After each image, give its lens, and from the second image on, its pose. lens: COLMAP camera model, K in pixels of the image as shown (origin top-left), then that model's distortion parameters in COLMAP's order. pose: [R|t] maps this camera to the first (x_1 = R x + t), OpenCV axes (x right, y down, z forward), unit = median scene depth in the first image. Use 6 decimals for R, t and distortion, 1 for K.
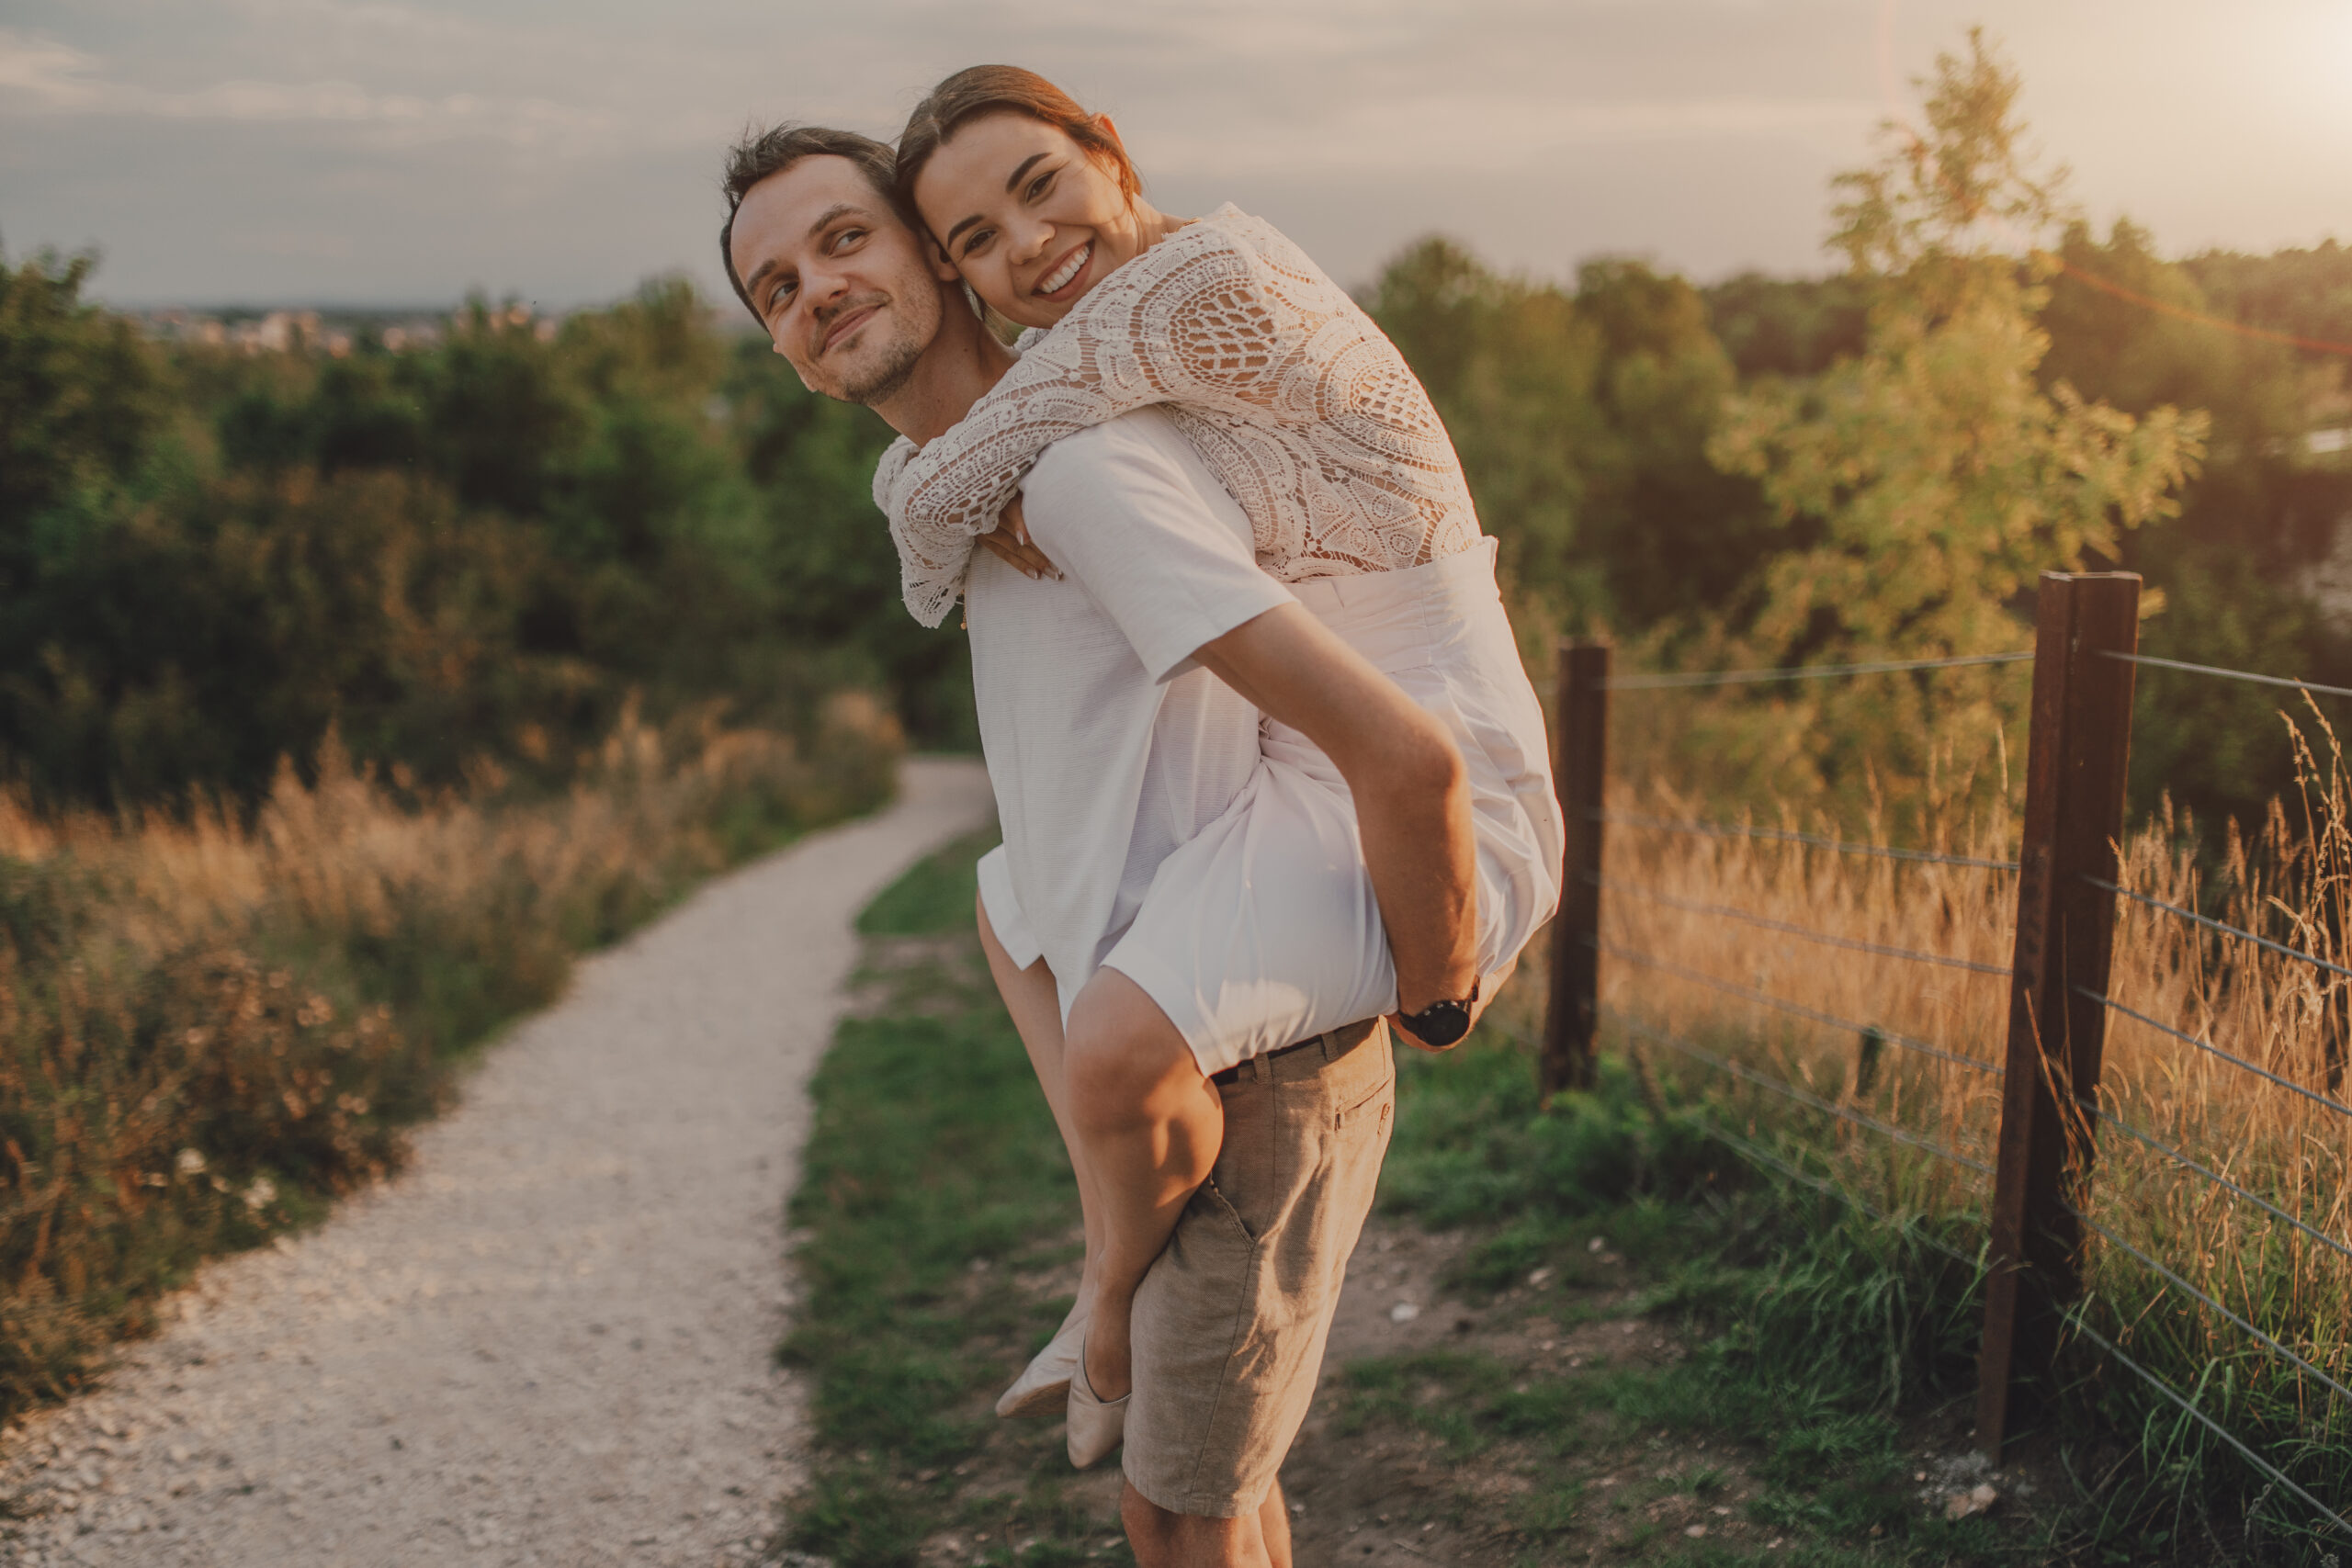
lens RADIAL K [[2632.2, 0, 1172.7], [0, 2632.2, 816.9], [0, 0, 1]] dist [0.009276, 0.327254]
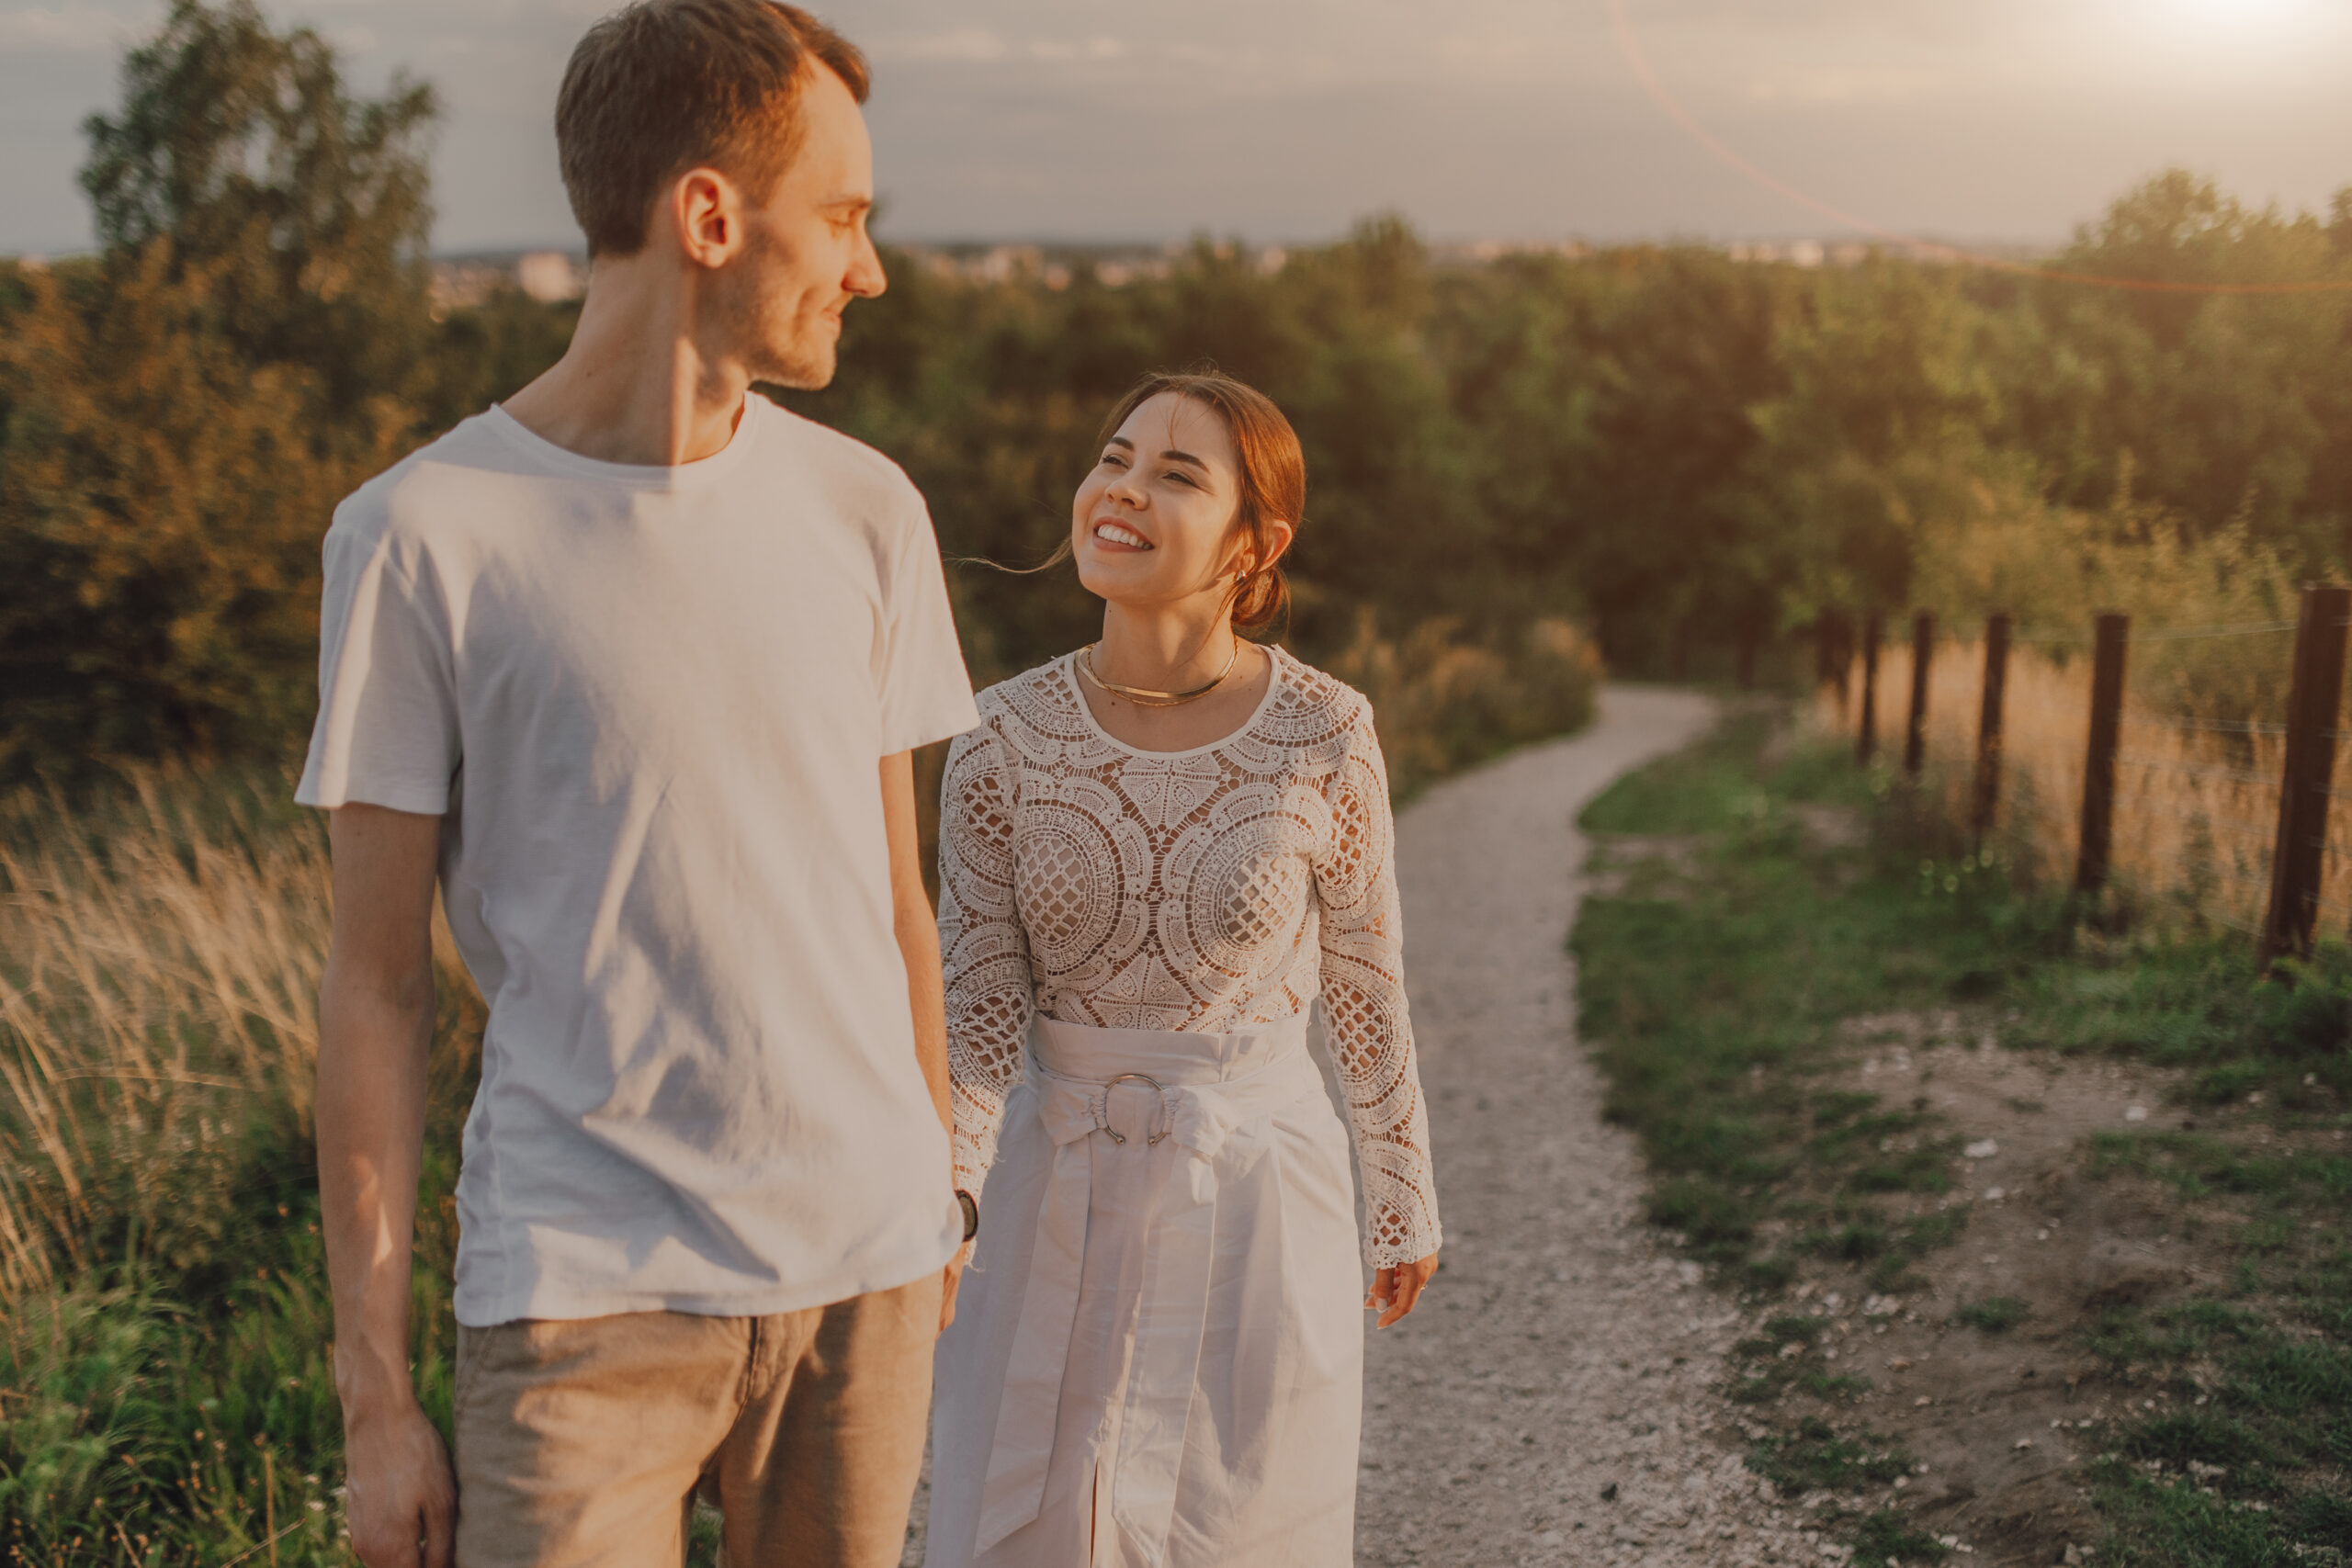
lens RADIAL K [[2632.2, 0, 1172.7], [0, 2632.2, 816.9], [0, 0, 1]] dist [0.009276, 0.327254]
pose [[0.969495, 0.060572, -0.237508, -0.052310], [-0.054614, 0.998008, 0.031590, 0.027303], [0.238949, -0.017655, 0.970872, -0.264740]]
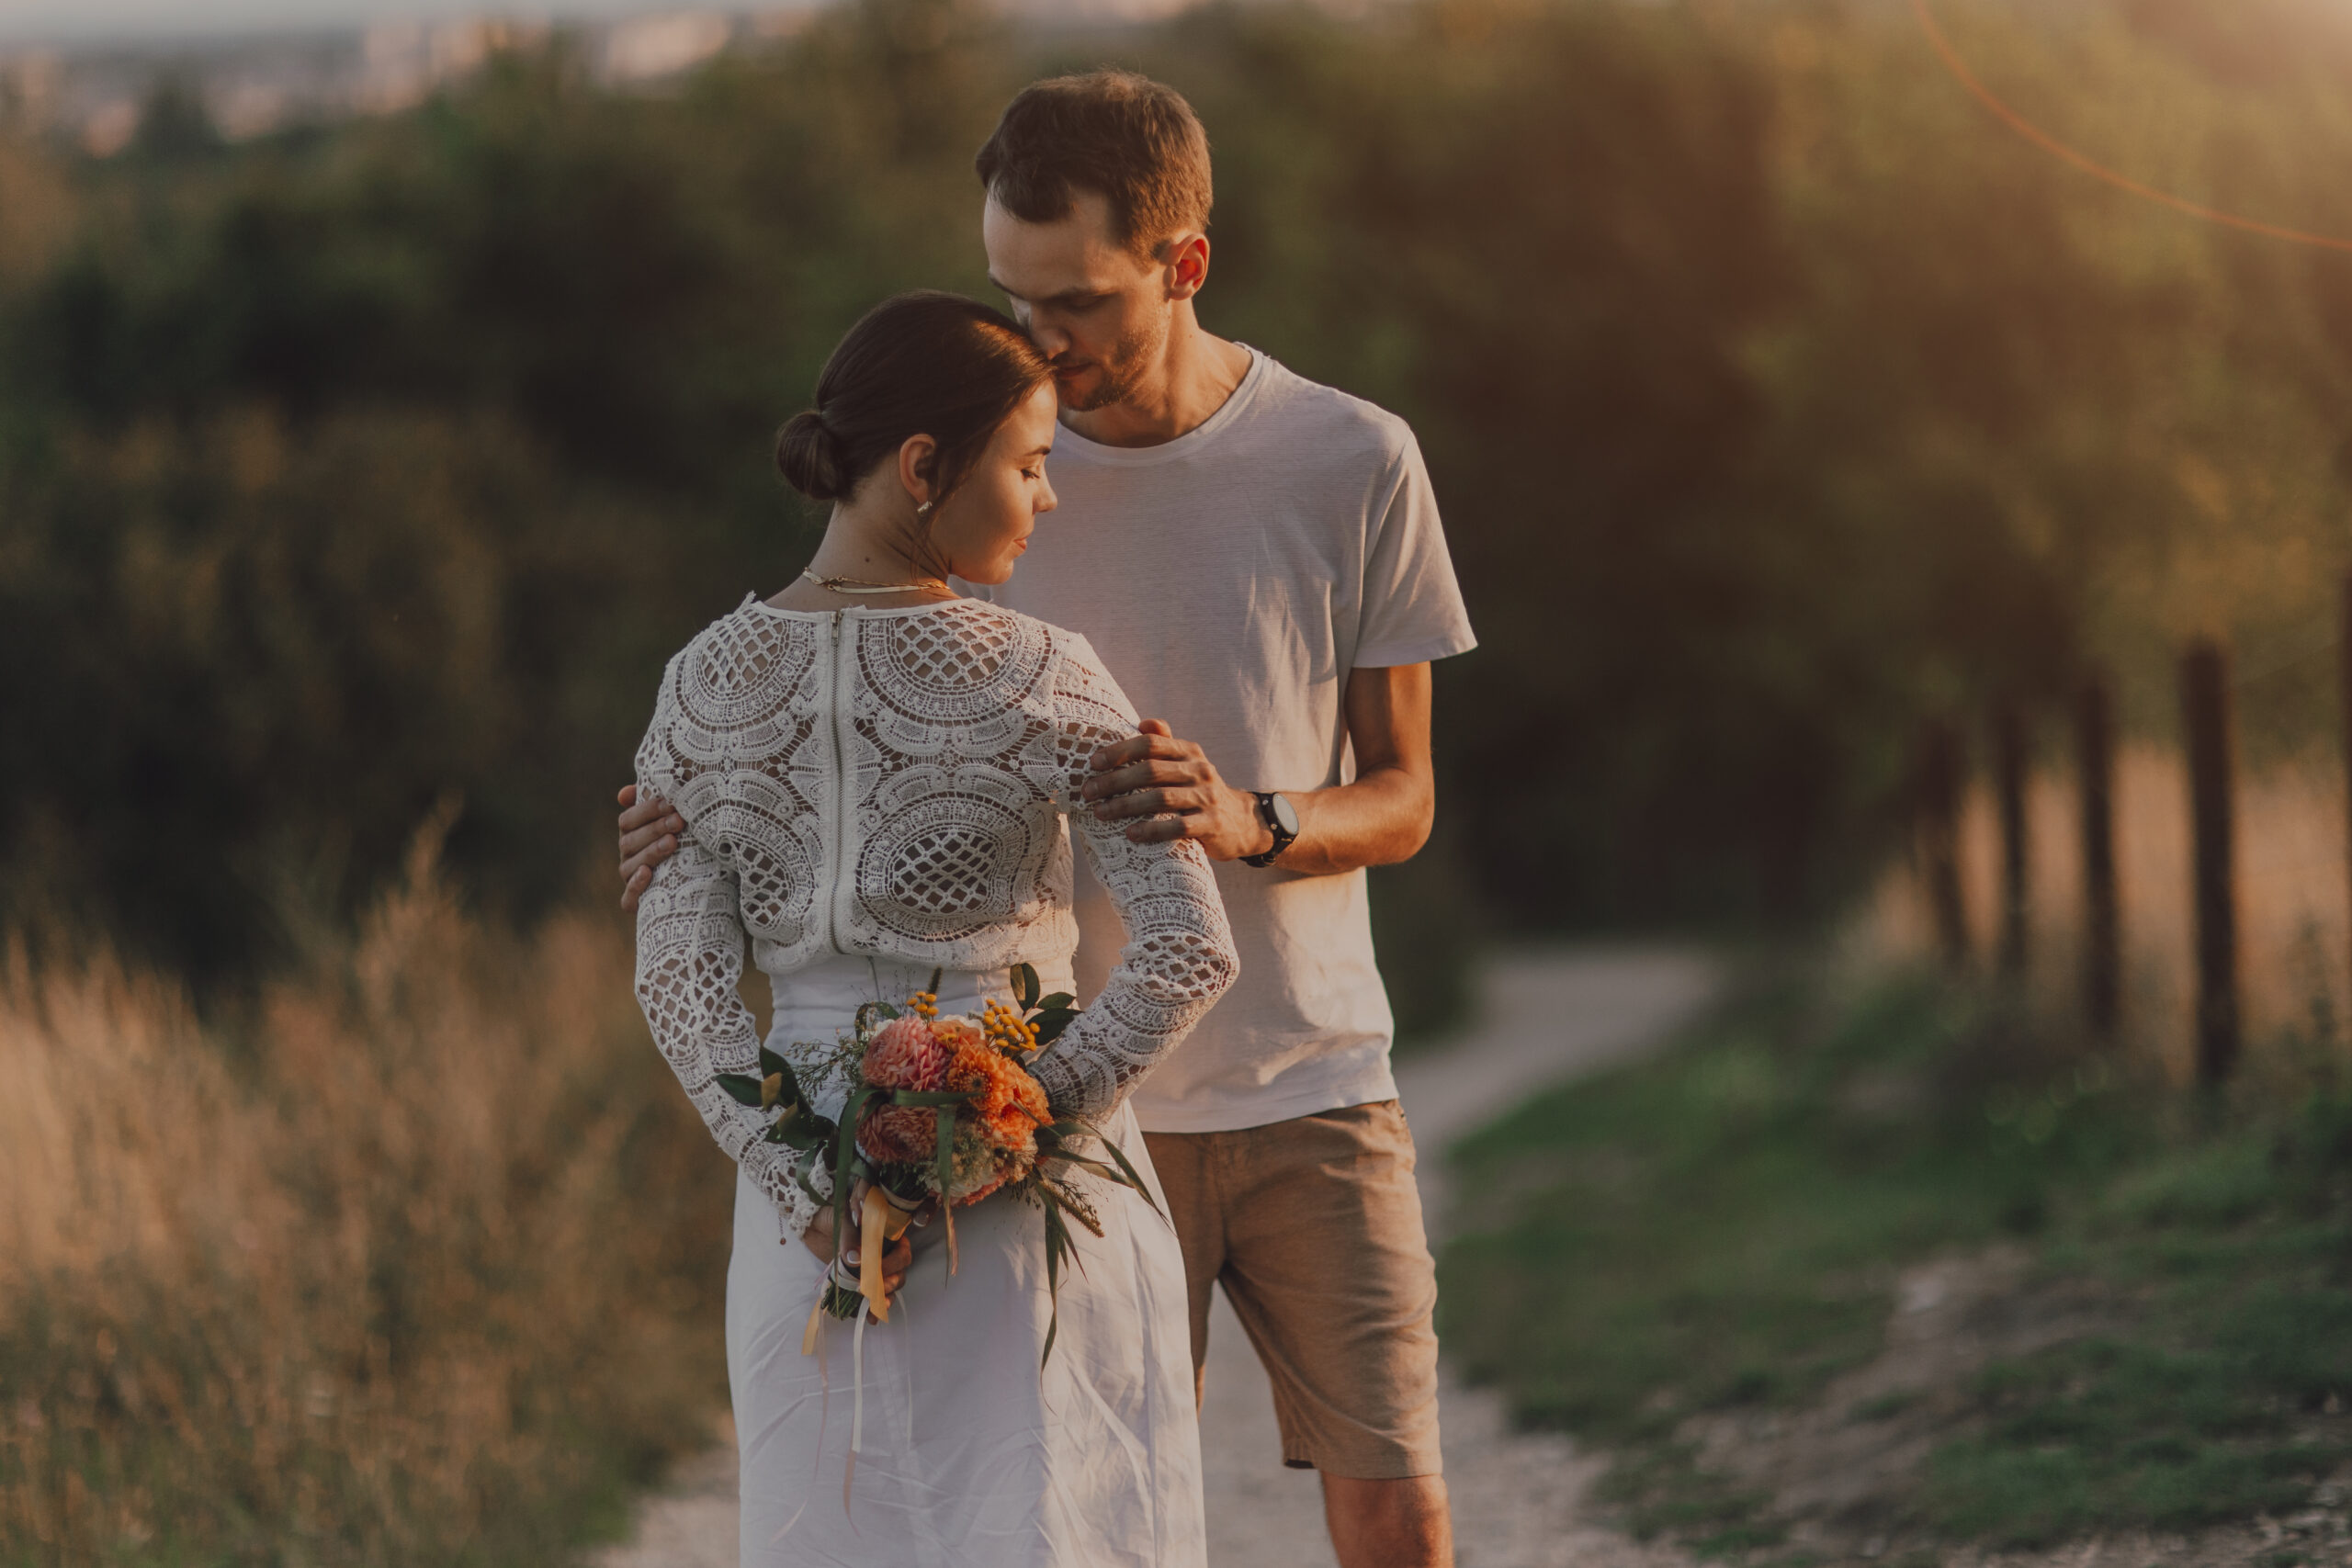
lens RADIAL K [[7003.4, 0, 1176.0], [0, 7003.4, 784.0], [0, 0, 1]] dist [-0.066886, -0.360372]
pose [[0.990549, -0.038258, -0.131715, 0.066038], [0.029419, 0.997224, -0.068407, 0.145683], [0.133966, 0.063885, 0.988925, -1.218342]]
